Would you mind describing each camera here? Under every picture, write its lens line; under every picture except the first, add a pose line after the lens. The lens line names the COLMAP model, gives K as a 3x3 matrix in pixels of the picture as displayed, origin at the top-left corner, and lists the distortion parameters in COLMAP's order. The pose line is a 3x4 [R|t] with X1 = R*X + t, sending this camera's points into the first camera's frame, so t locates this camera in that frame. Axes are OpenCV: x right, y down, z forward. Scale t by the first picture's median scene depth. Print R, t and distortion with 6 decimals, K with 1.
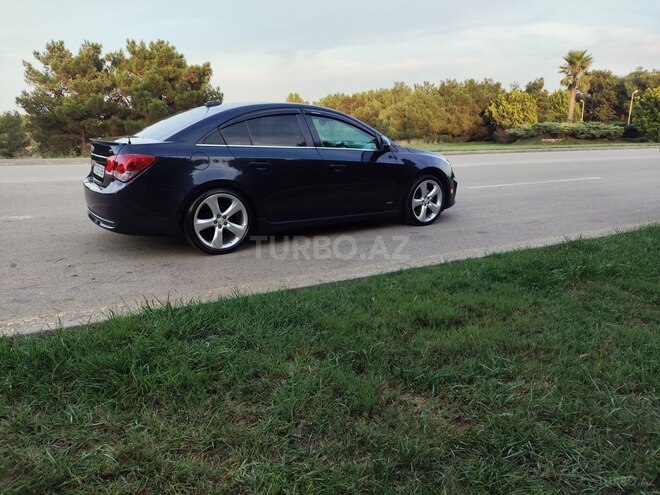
lens RADIAL K [[482.9, 0, 338.7], [0, 482.9, 251.7], [0, 0, 1]] dist [0.081106, -0.127660]
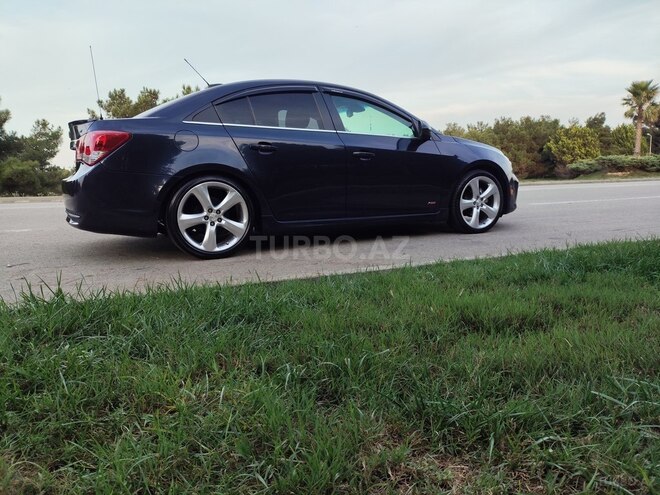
lens RADIAL K [[493.7, 0, 339.6], [0, 493.7, 247.0], [0, 0, 1]] dist [0.025068, -0.044800]
pose [[0.994468, -0.005802, -0.104878, 0.034140], [-0.004510, 0.995194, -0.097817, 0.047901], [0.104941, 0.097749, 0.989663, 0.169419]]
